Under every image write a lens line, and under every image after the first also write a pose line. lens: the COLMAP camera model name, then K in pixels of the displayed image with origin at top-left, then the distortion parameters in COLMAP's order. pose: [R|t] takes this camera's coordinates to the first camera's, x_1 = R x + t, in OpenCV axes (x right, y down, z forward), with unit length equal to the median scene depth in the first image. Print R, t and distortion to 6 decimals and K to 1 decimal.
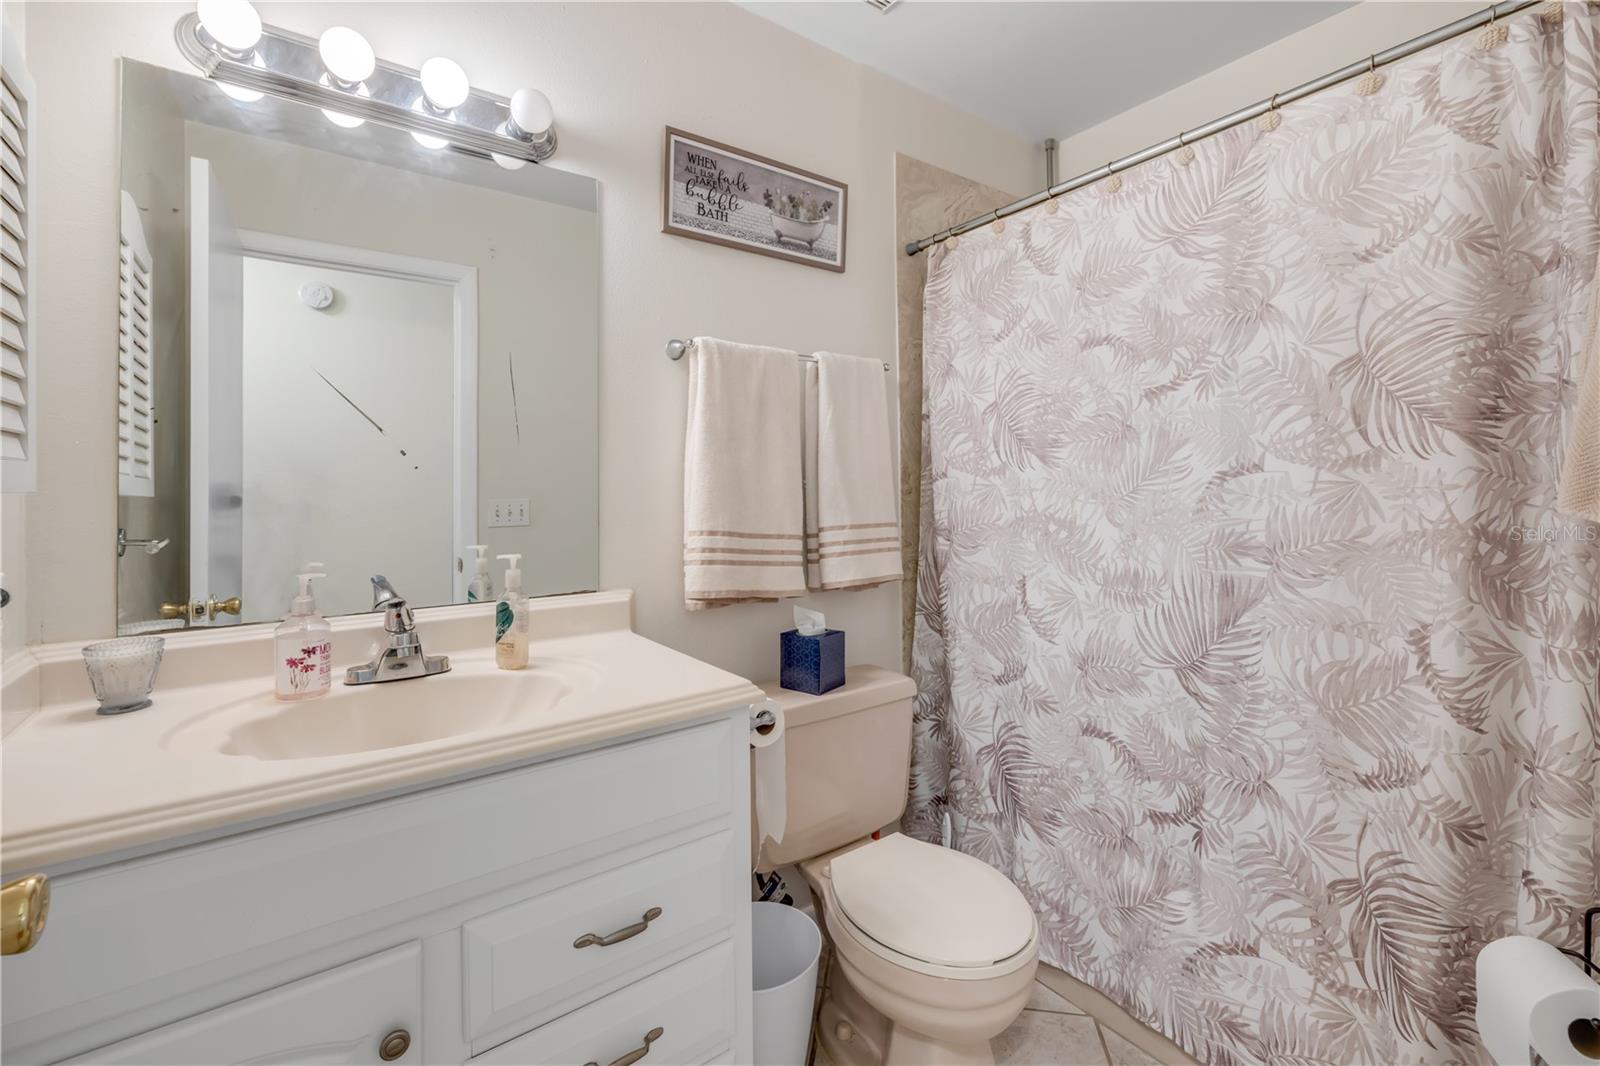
lens RADIAL K [[798.6, 0, 800.1], [0, 798.6, 464.5], [0, 0, 1]] dist [-0.000736, -0.000002]
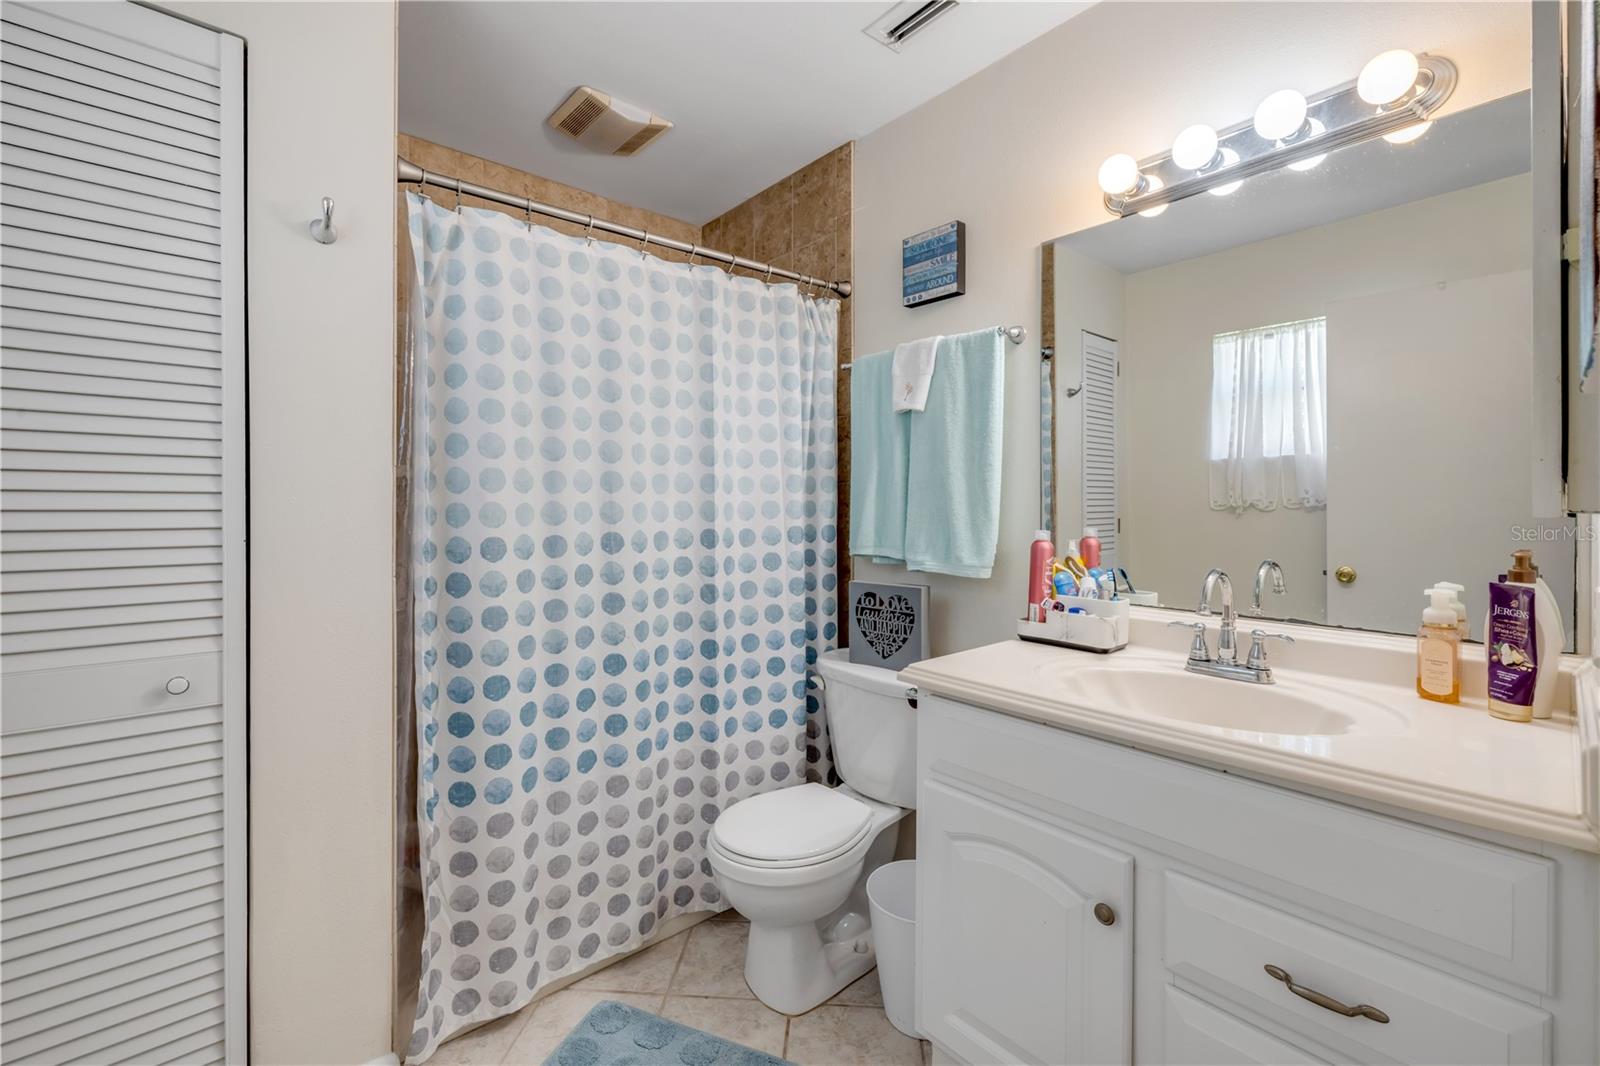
lens RADIAL K [[681.0, 0, 794.4], [0, 681.0, 522.2], [0, 0, 1]] dist [-0.000965, 0.000371]
pose [[0.016169, 0.024412, -0.999571, 0.418572], [0.033645, 0.999122, 0.024945, 0.006186], [0.999303, -0.034034, 0.015333, 0.328729]]
